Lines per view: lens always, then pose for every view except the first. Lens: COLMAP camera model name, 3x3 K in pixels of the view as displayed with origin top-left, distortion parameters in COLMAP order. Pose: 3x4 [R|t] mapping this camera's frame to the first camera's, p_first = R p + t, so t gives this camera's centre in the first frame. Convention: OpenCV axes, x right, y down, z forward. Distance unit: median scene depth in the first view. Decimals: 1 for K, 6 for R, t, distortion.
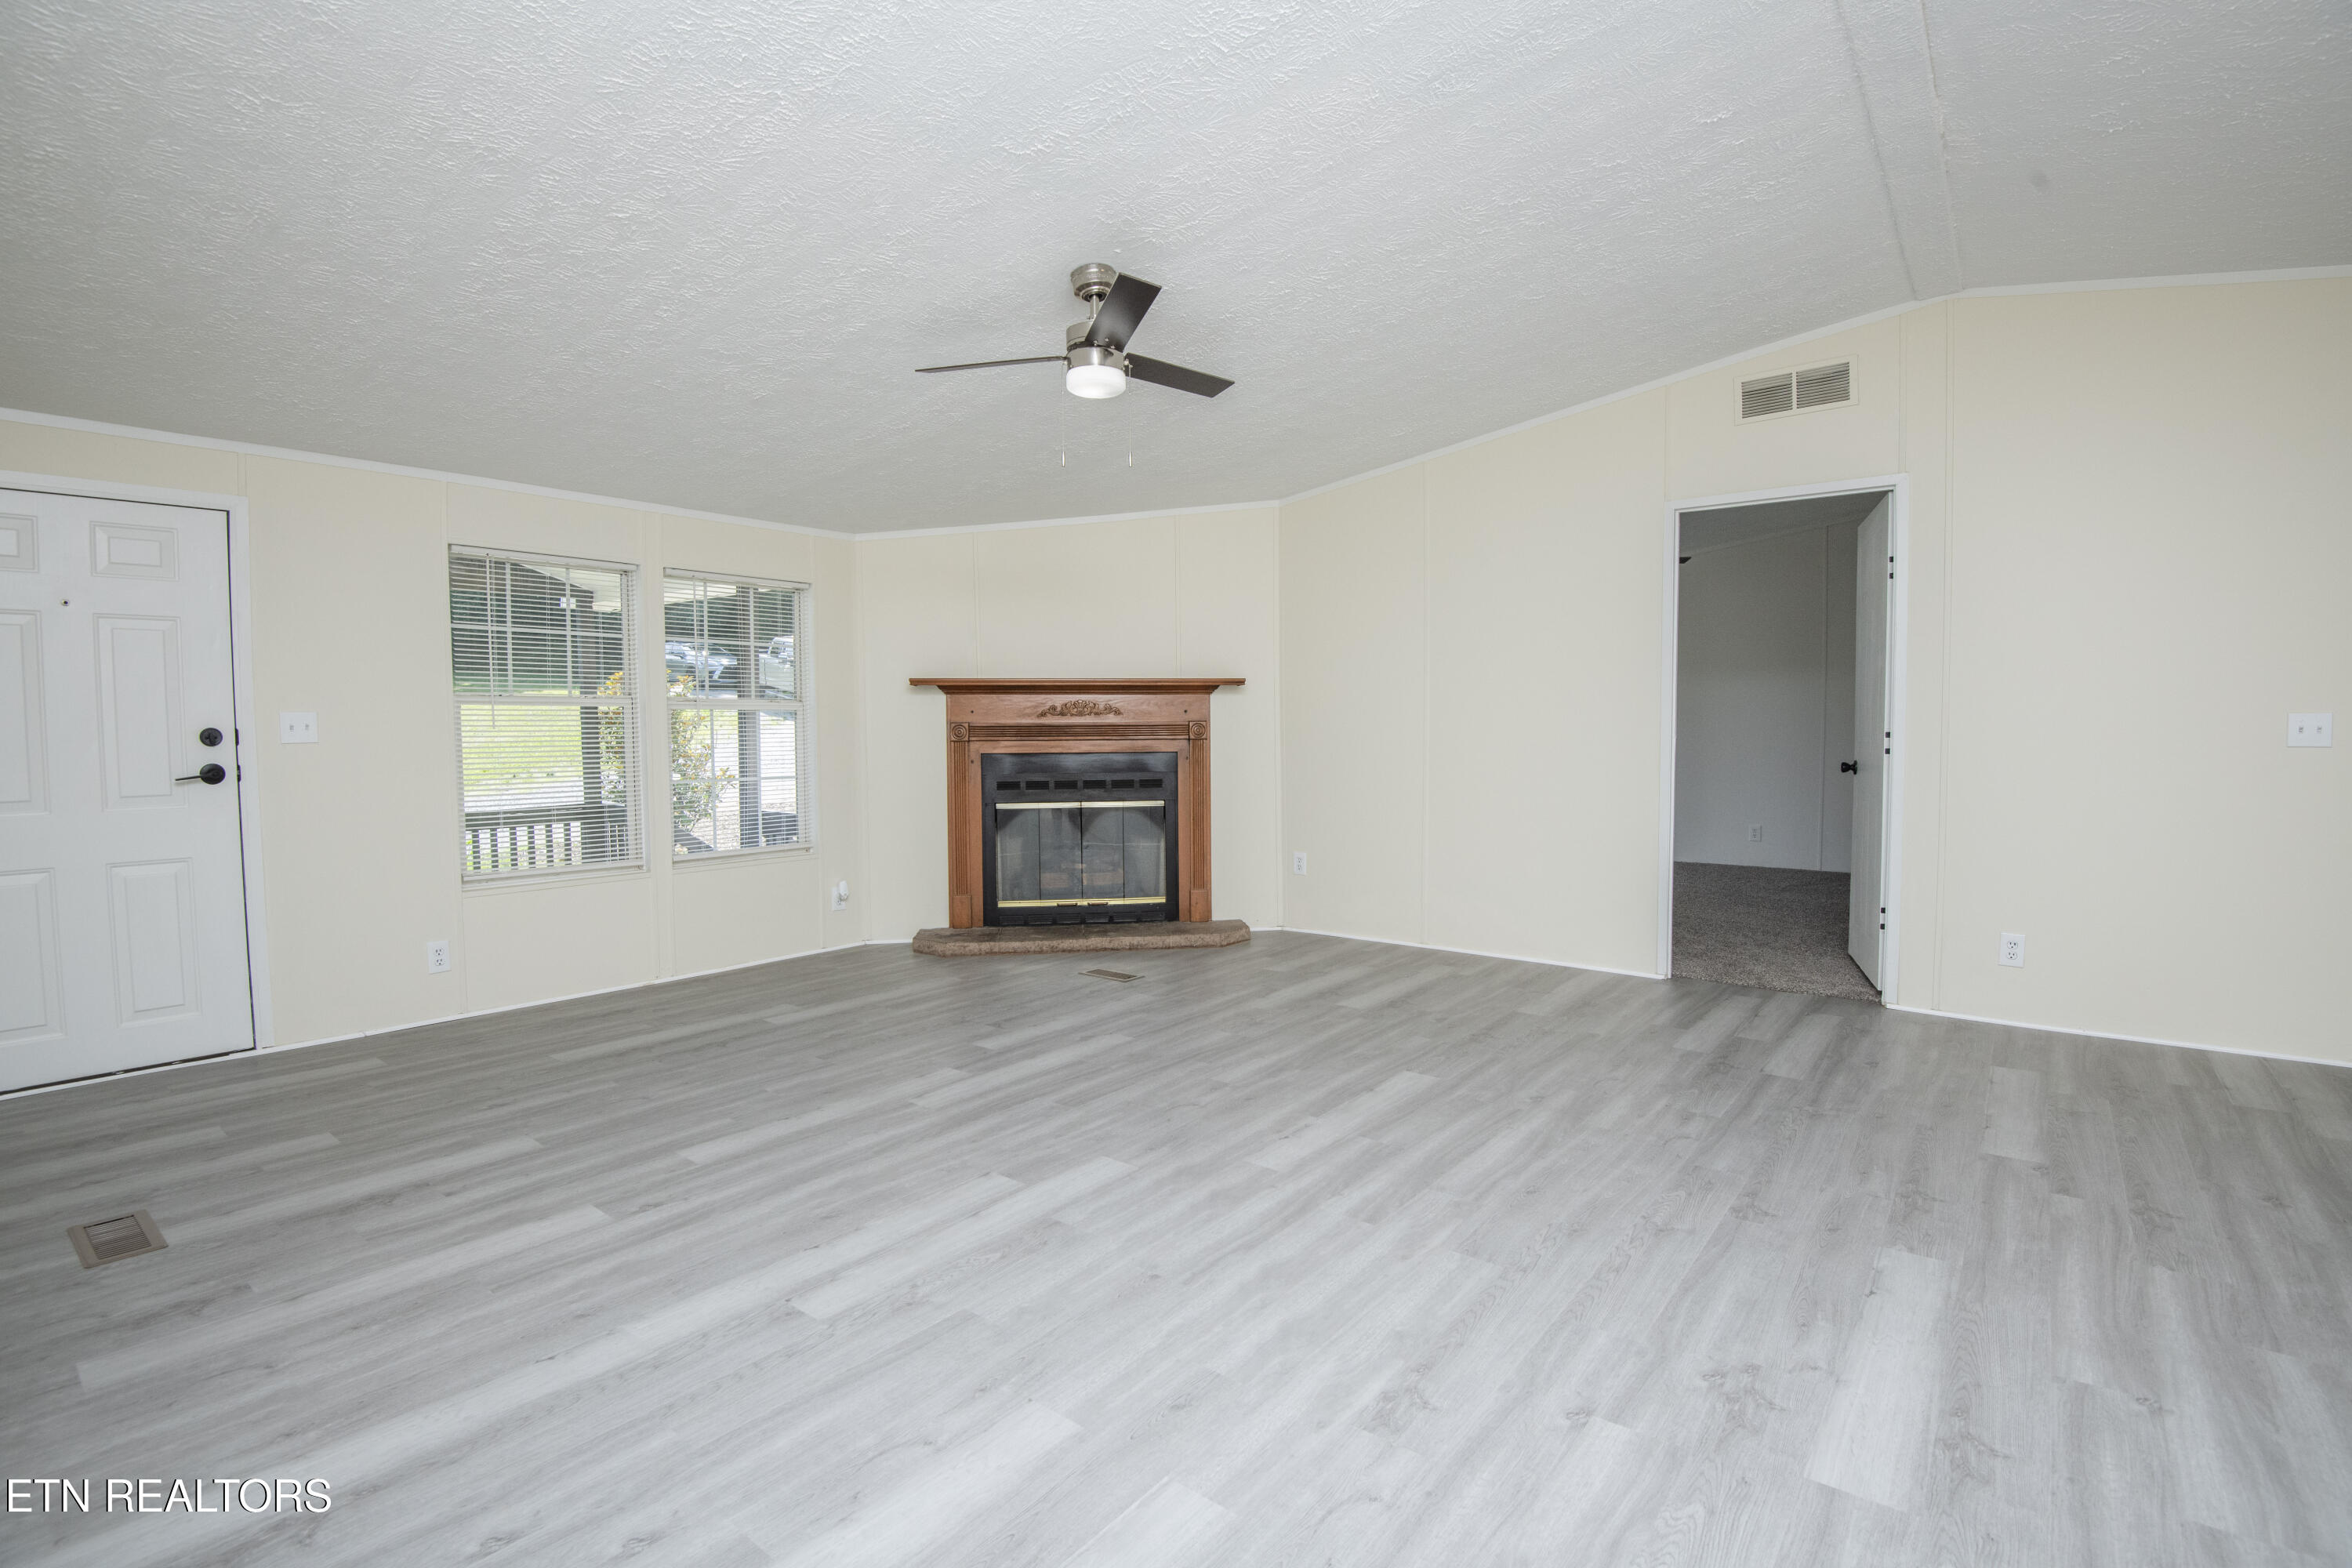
lens RADIAL K [[1086.6, 0, 1186.8], [0, 1086.6, 783.7], [0, 0, 1]] dist [-0.027193, -0.009154]
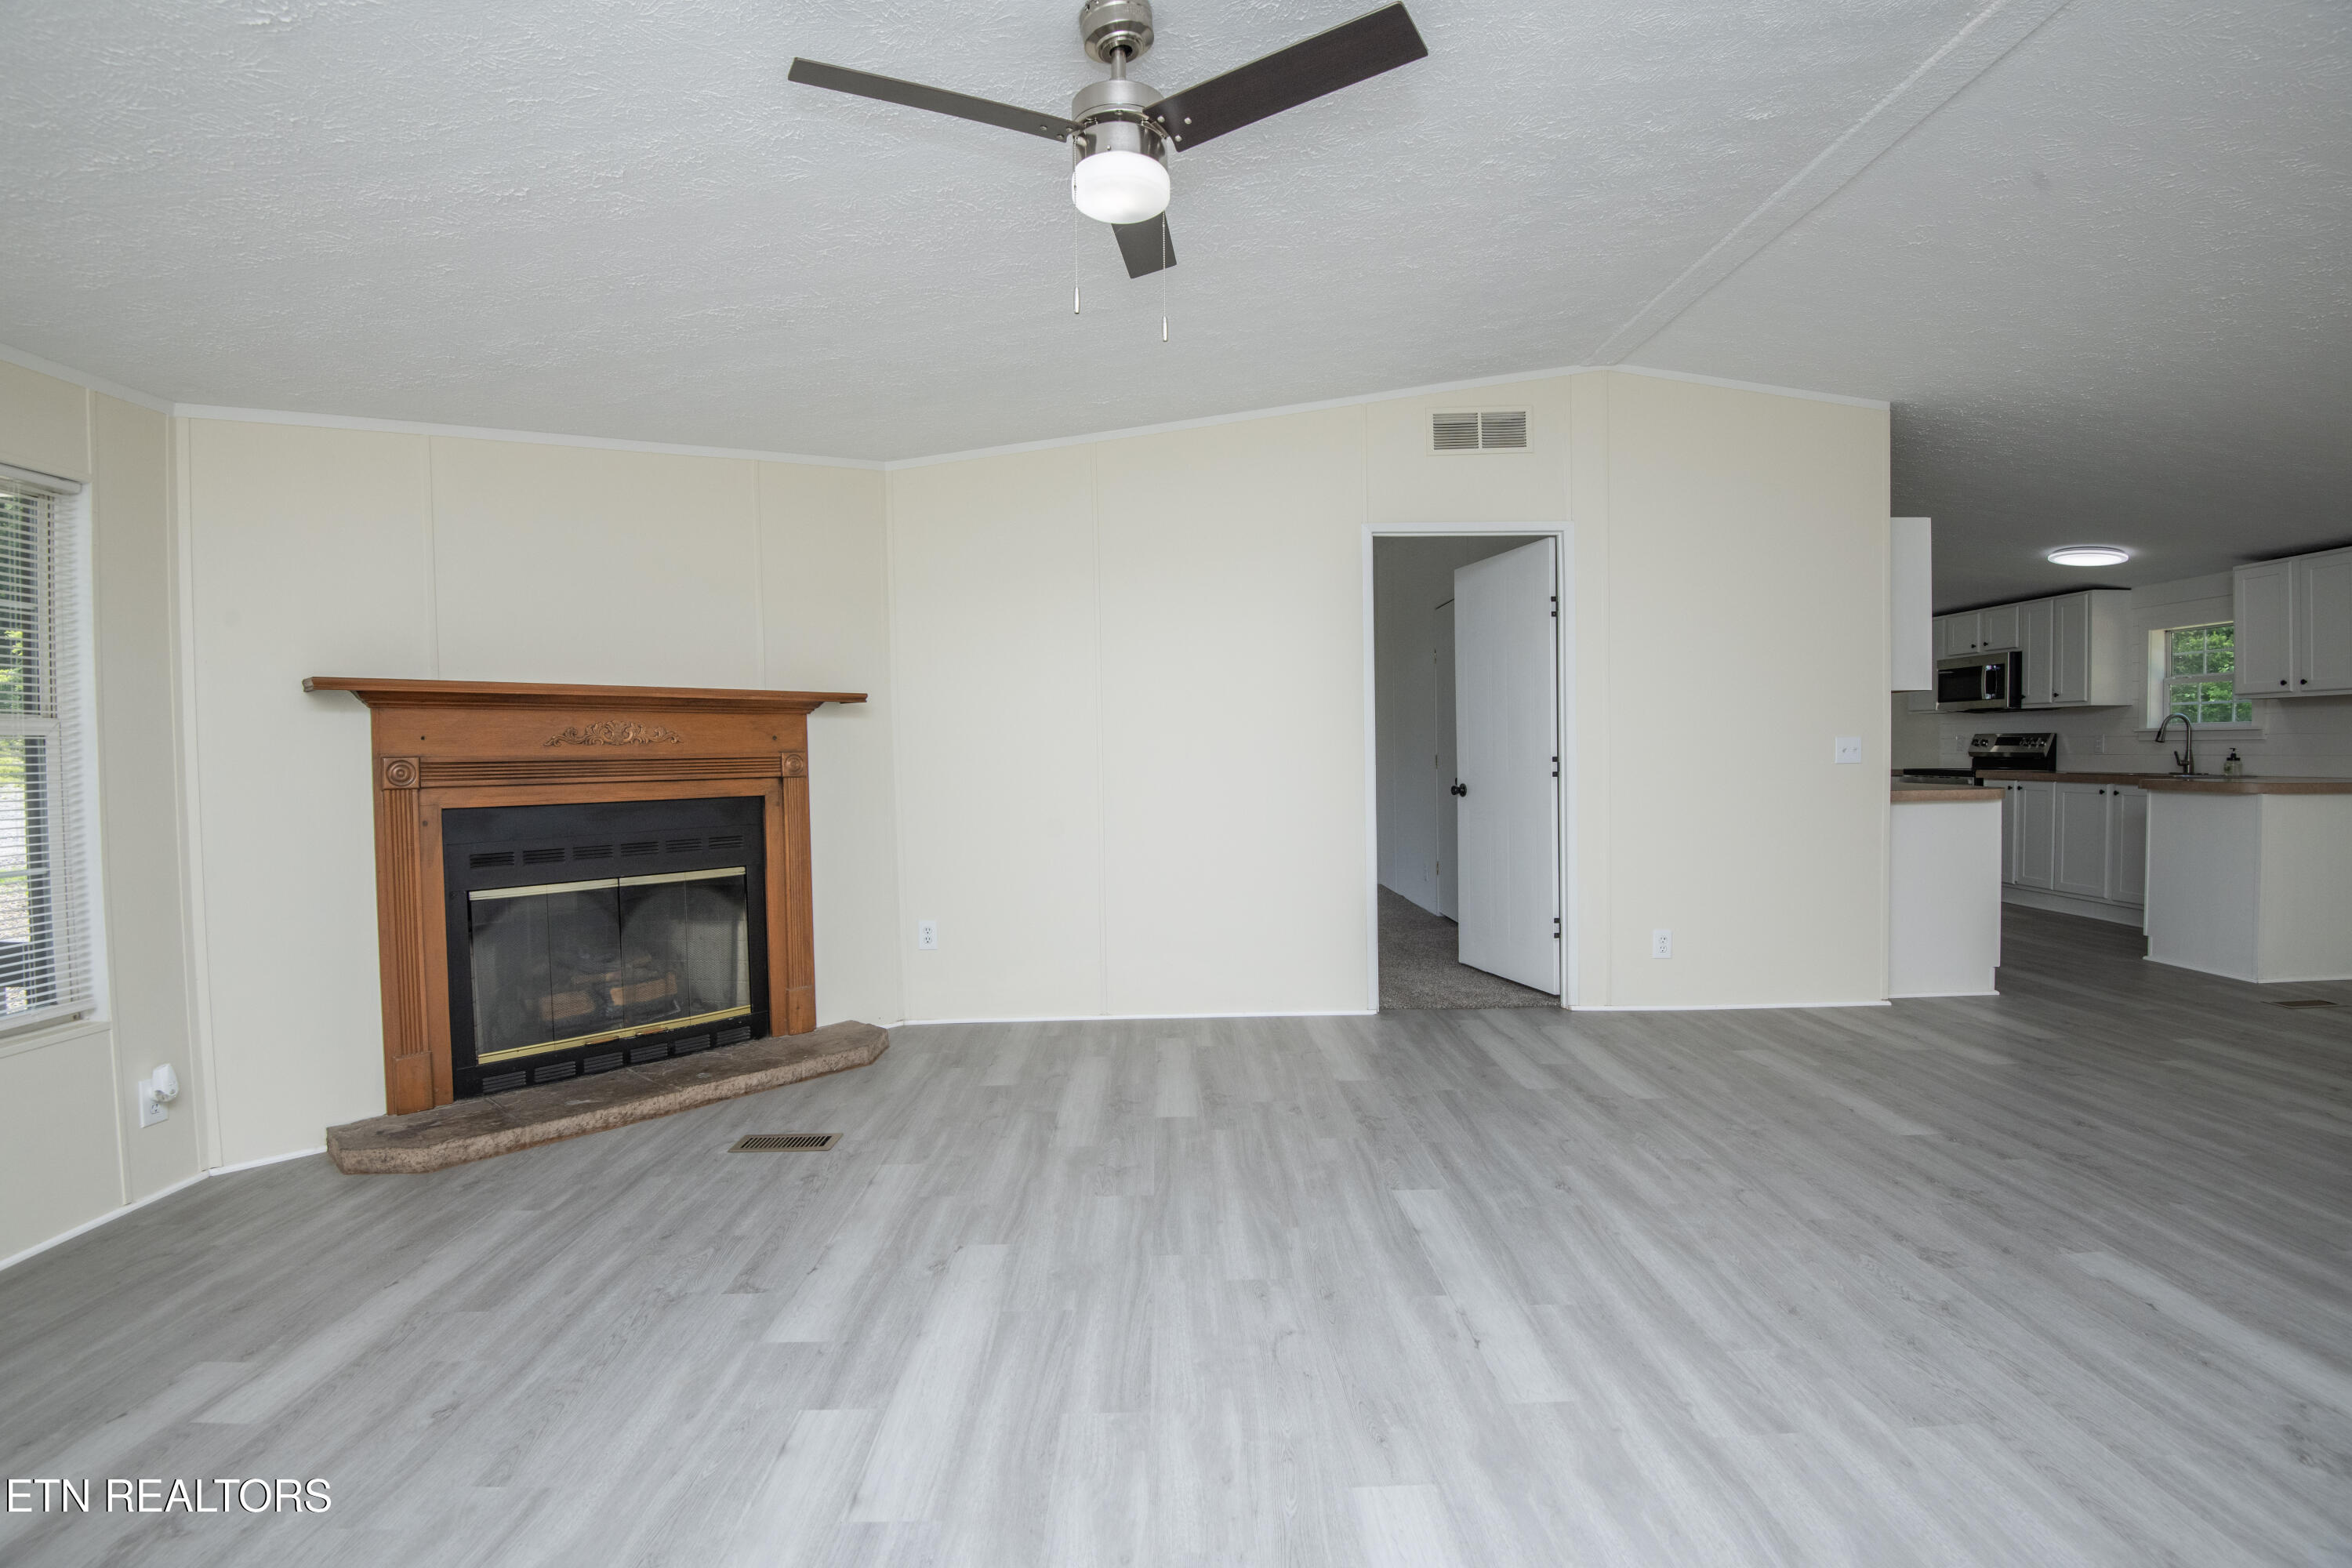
lens RADIAL K [[1086.6, 0, 1182.9], [0, 1086.6, 782.4], [0, 0, 1]] dist [-0.027193, -0.009154]
pose [[0.767635, -0.023773, 0.640446, -0.269264], [0.042366, 0.999008, -0.013697, -0.018408], [-0.639486, 0.037647, 0.767881, 0.313638]]
